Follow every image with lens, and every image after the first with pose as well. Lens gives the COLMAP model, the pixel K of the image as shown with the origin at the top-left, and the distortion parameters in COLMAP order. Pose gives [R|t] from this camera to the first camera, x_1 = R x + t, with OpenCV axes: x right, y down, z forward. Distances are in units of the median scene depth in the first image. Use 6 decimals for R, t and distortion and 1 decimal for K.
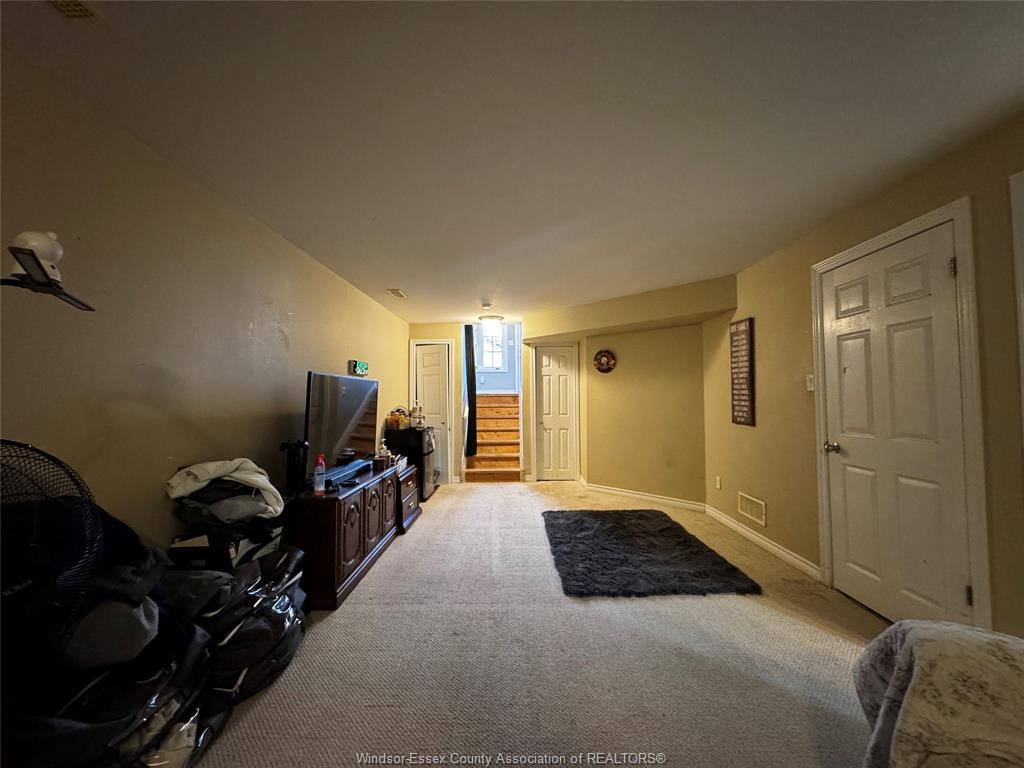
lens RADIAL K [[410.1, 0, 512.6], [0, 410.1, 381.8], [0, 0, 1]] dist [-0.004094, 0.001121]
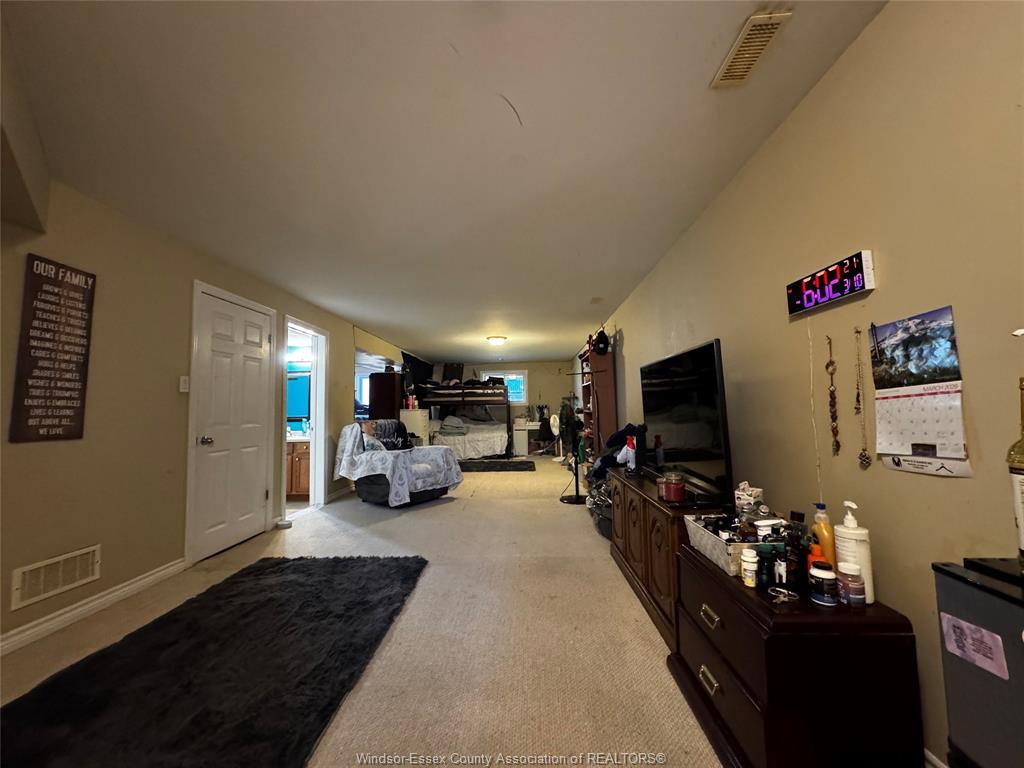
lens RADIAL K [[410.1, 0, 515.2], [0, 410.1, 382.5], [0, 0, 1]] dist [-0.004094, 0.001121]
pose [[-0.999485, 0.028939, 0.013860, -0.068046], [0.027300, 0.993925, -0.106623, 0.066427], [-0.016861, -0.106190, -0.994203, 1.010699]]
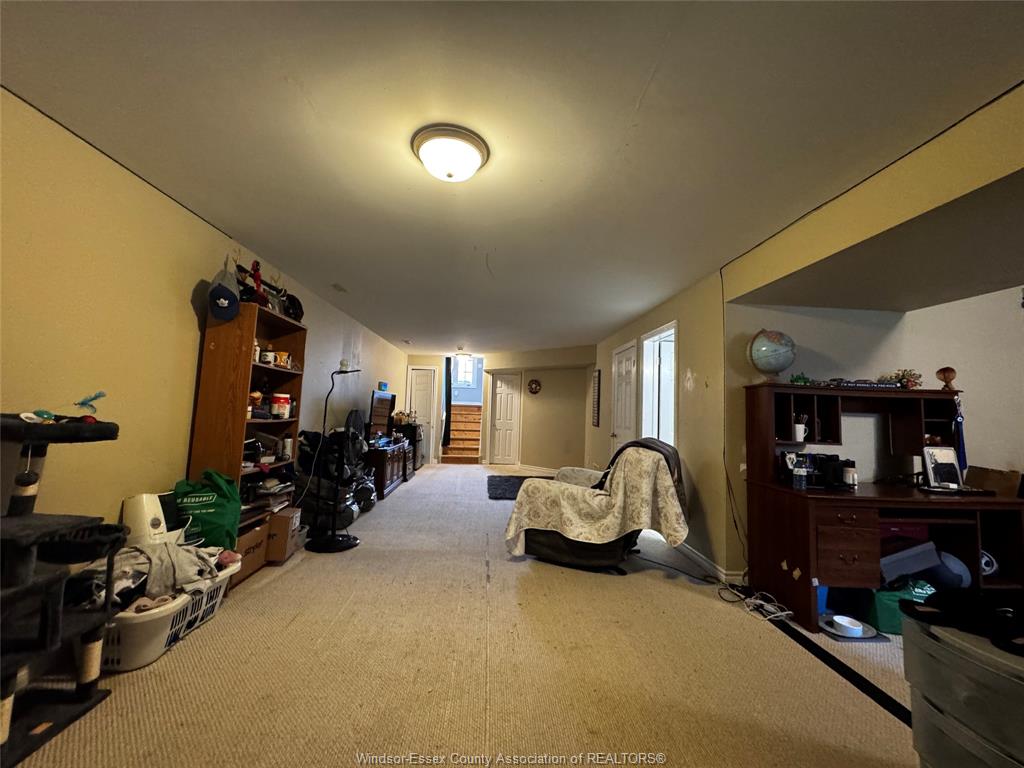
lens RADIAL K [[410.1, 0, 511.8], [0, 410.1, 380.9], [0, 0, 1]] dist [-0.004094, 0.001121]
pose [[0.997403, 0.044174, 0.056886, 0.044381], [-0.042338, 0.998555, -0.033087, -0.015602], [-0.058266, 0.030593, 0.997832, -0.535761]]
